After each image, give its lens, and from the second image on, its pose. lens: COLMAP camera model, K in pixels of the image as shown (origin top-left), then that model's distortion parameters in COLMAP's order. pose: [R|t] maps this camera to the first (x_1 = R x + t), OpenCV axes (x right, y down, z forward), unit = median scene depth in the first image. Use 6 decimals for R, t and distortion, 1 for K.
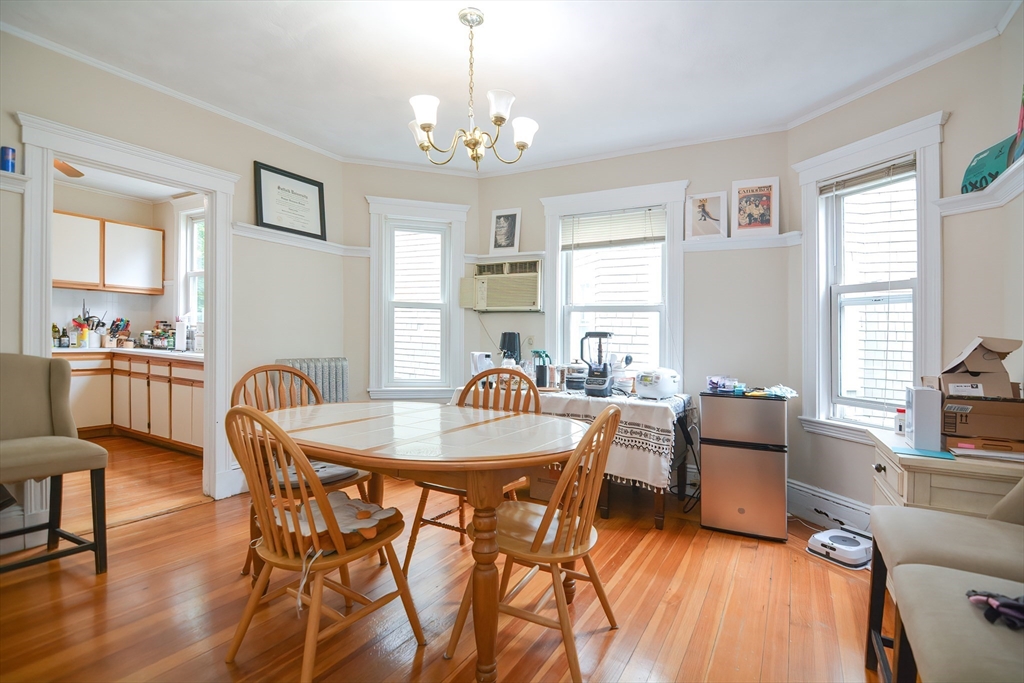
lens RADIAL K [[509.9, 0, 510.7], [0, 509.9, 349.5], [0, 0, 1]] dist [-0.003946, -0.000493]
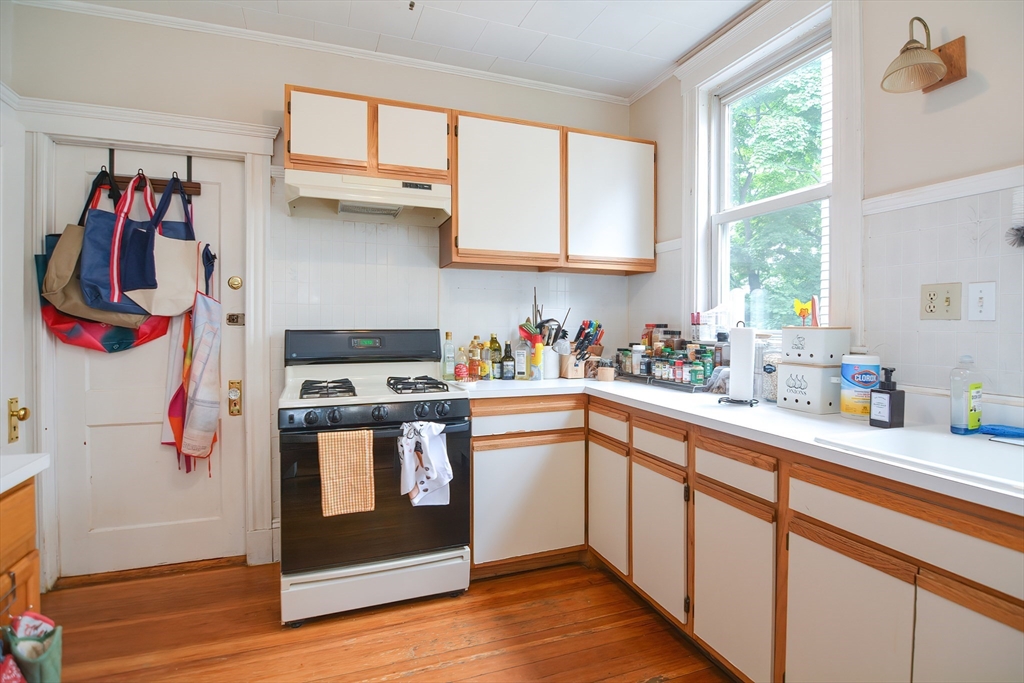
lens RADIAL K [[509.9, 0, 508.0], [0, 509.9, 343.4], [0, 0, 1]] dist [-0.003946, -0.000493]
pose [[0.773126, -0.001925, -0.634250, -0.521684], [0.004270, 0.999989, 0.002169, -0.041647], [0.634238, -0.004385, 0.773125, 0.568001]]
